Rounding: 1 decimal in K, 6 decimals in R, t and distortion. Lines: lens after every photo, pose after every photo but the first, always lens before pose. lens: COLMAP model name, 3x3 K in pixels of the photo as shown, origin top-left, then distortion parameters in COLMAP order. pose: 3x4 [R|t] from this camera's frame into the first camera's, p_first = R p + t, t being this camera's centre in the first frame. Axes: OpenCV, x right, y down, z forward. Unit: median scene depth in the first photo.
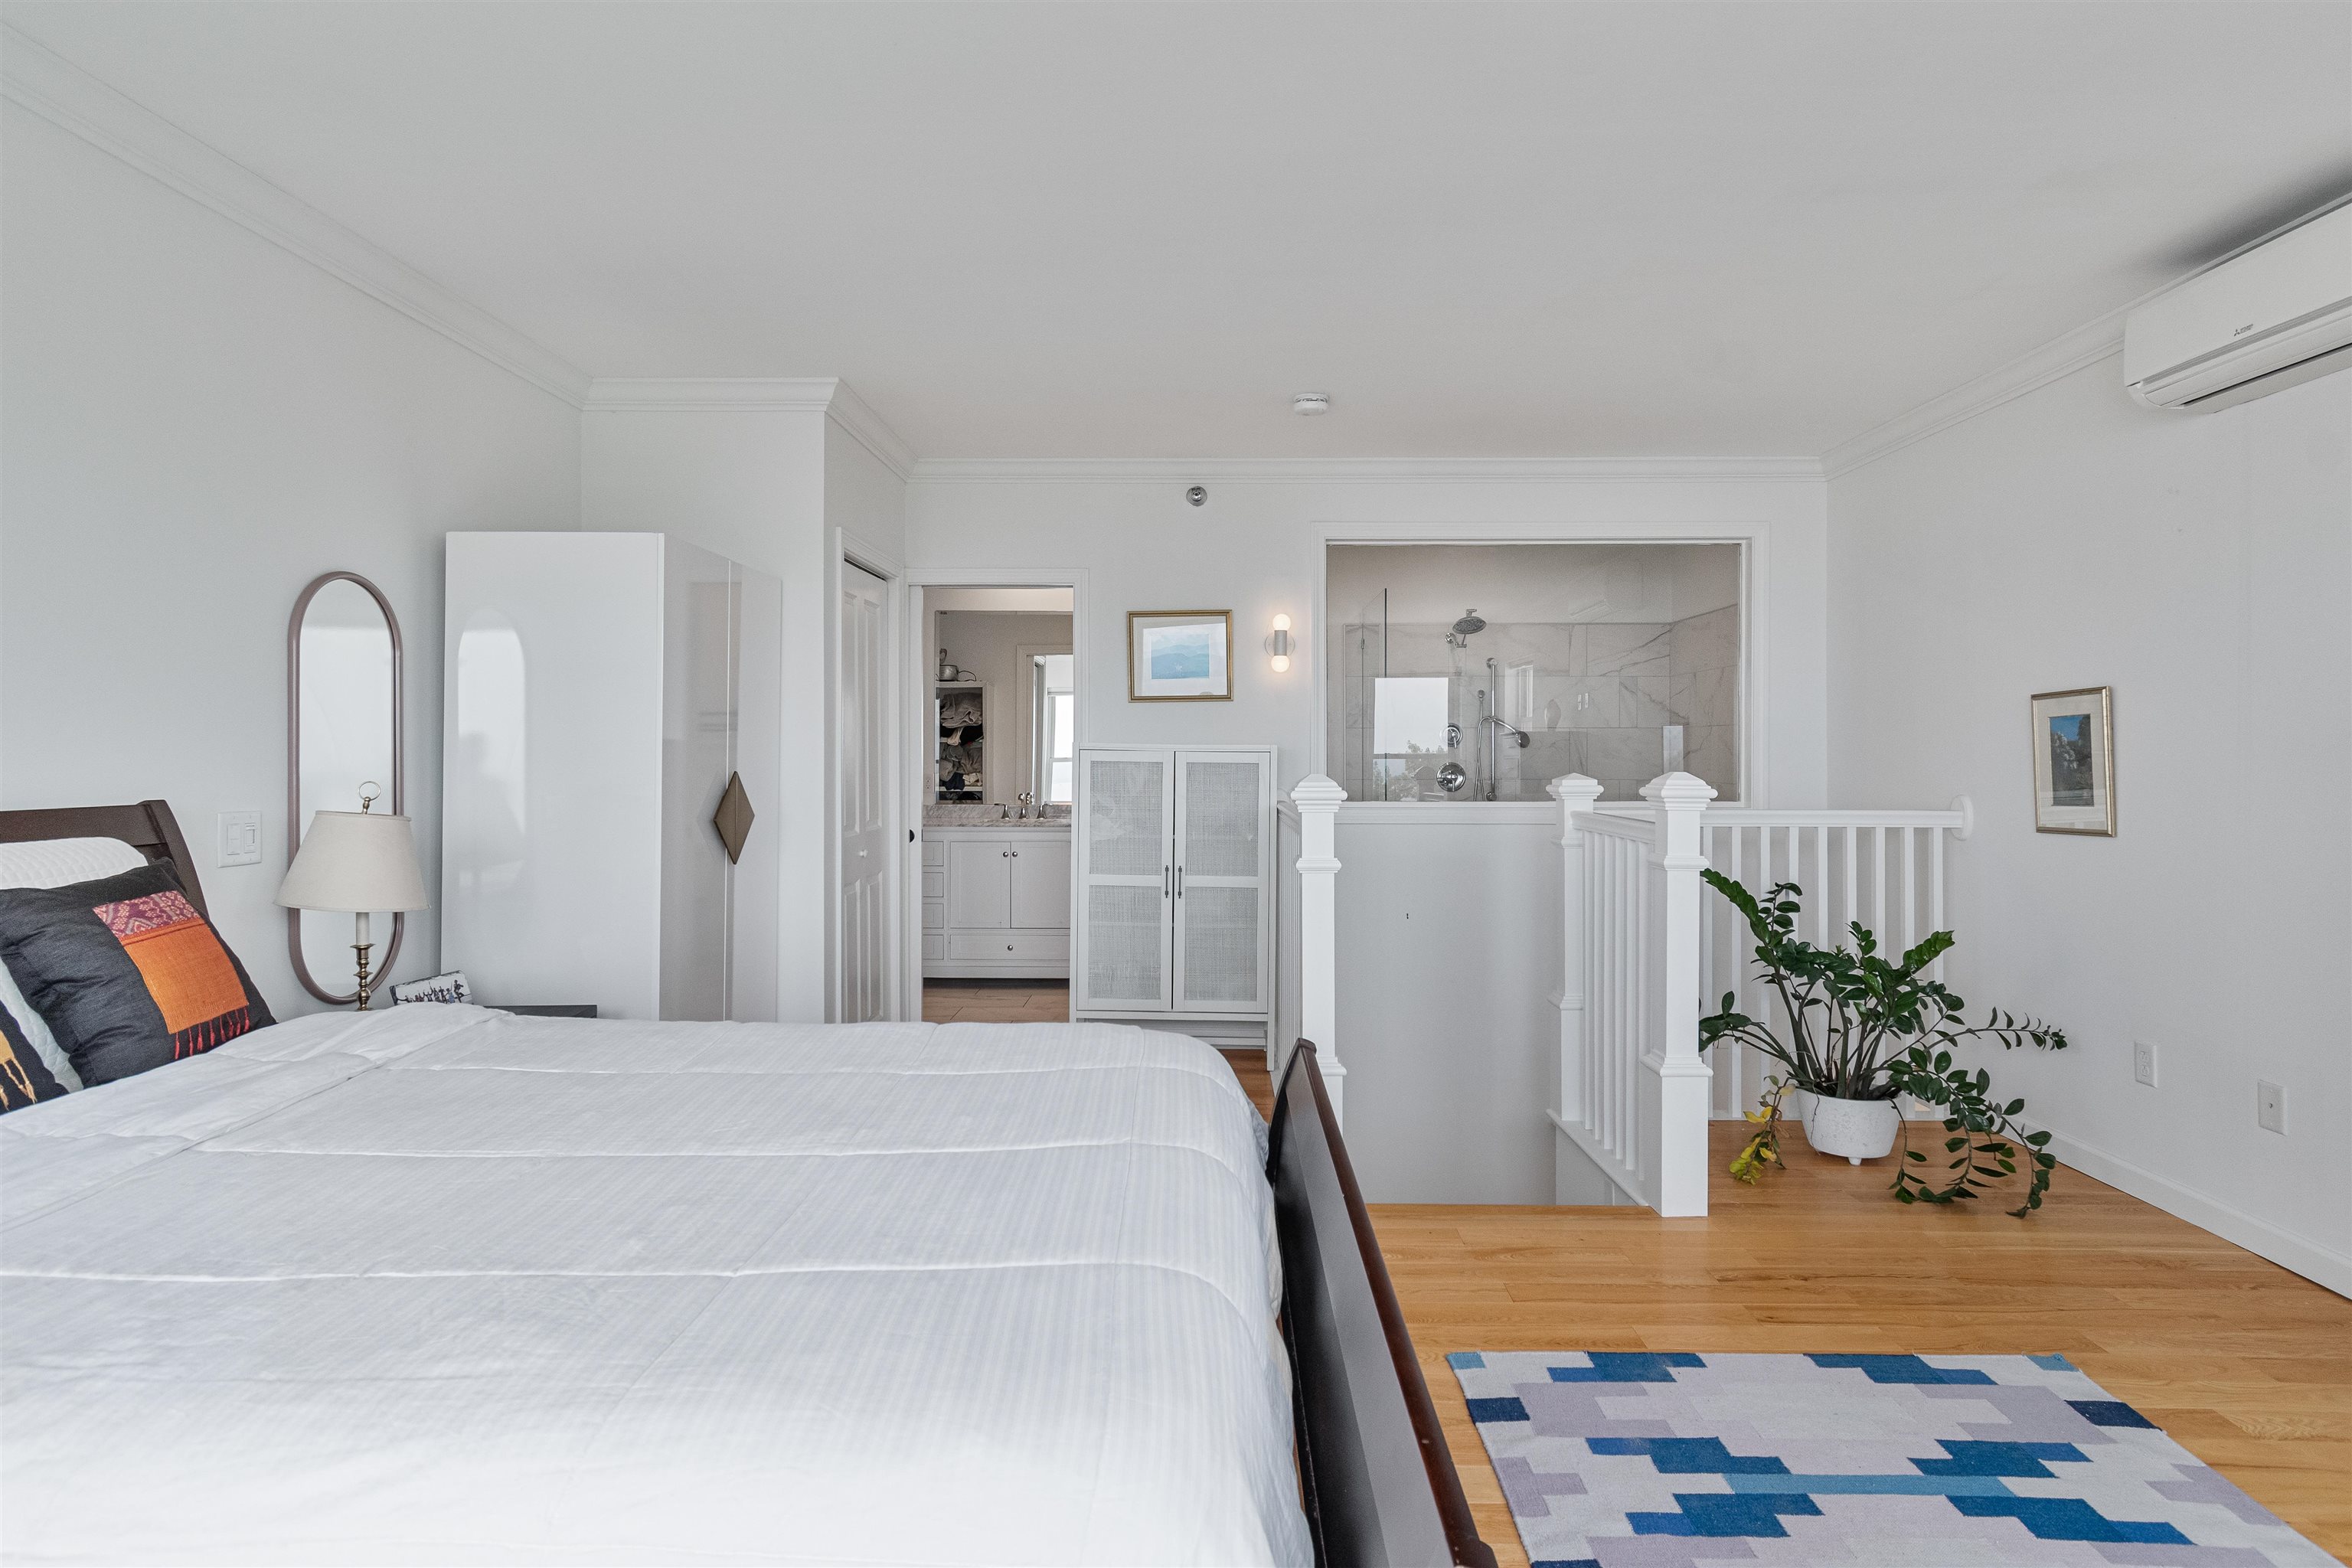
lens RADIAL K [[1214.7, 0, 1194.6], [0, 1214.7, 759.6], [0, 0, 1]] dist [0.003407, -0.001041]
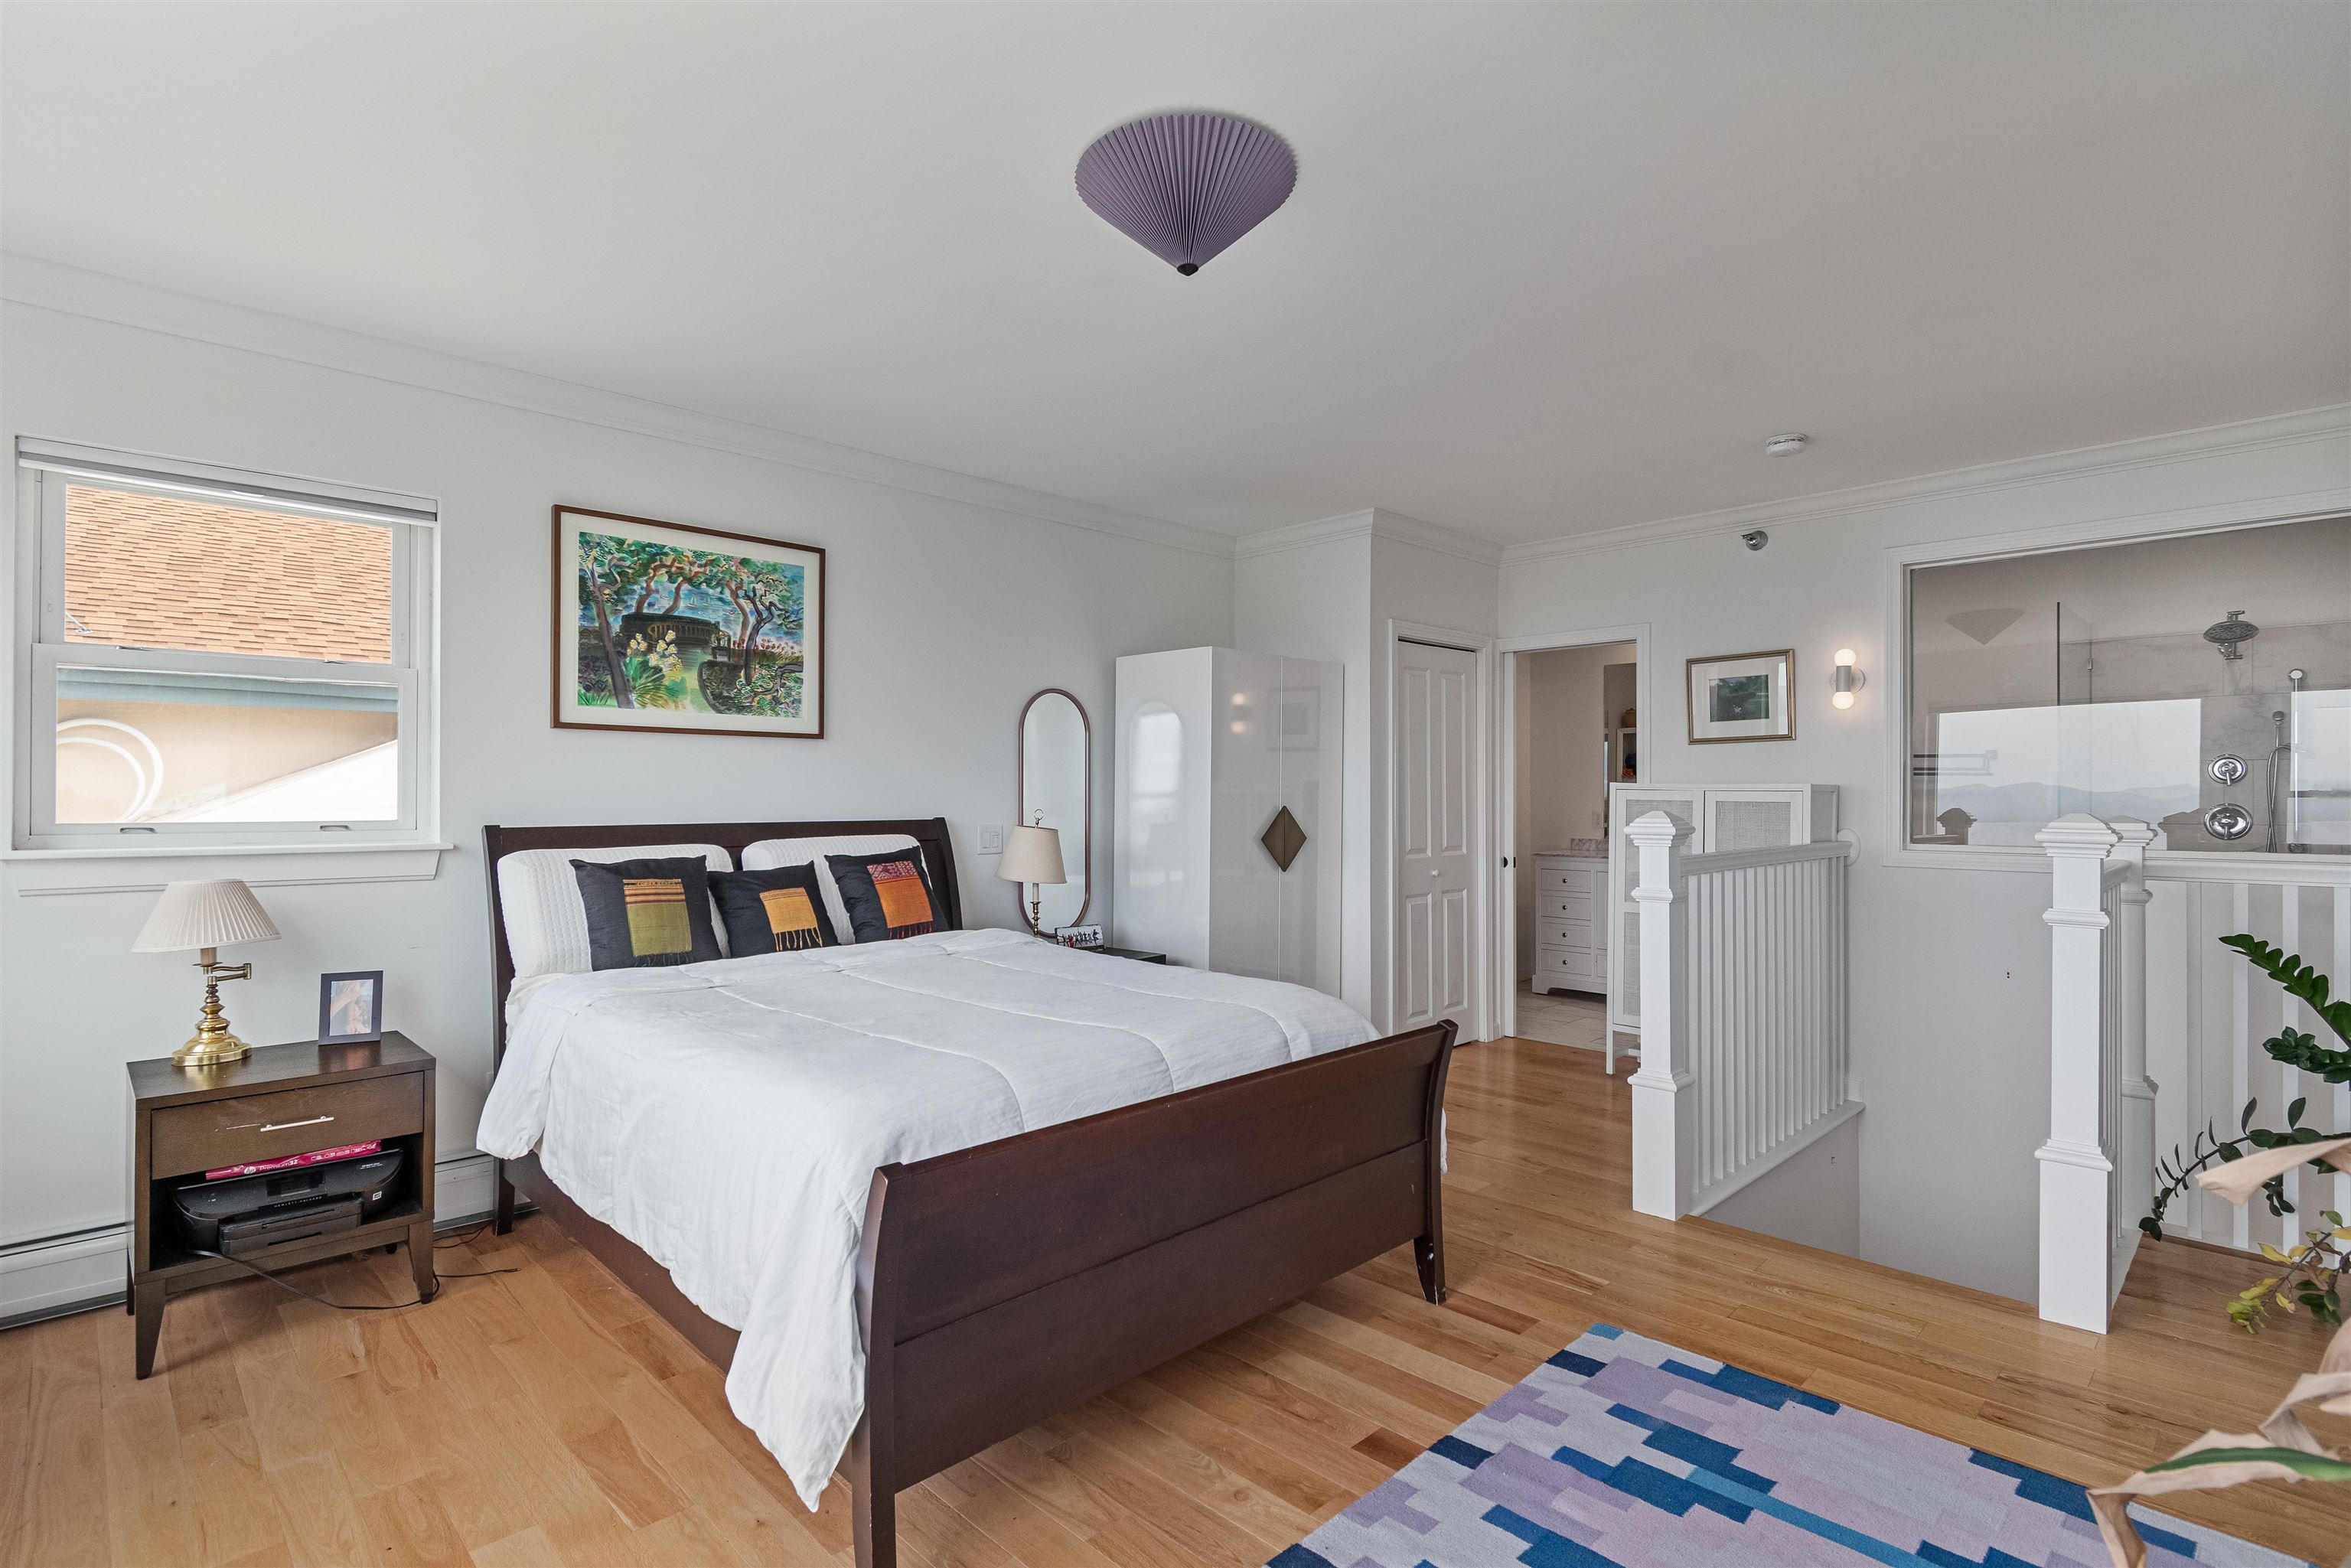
lens RADIAL K [[1139.8, 0, 1210.4], [0, 1139.8, 798.6], [0, 0, 1]] dist [0.007514, -0.004012]
pose [[0.718151, 0.001189, -0.695887, 0.549283], [-0.002350, 0.999997, -0.000716, 0.002581], [0.695884, 0.002150, 0.718151, -0.011315]]
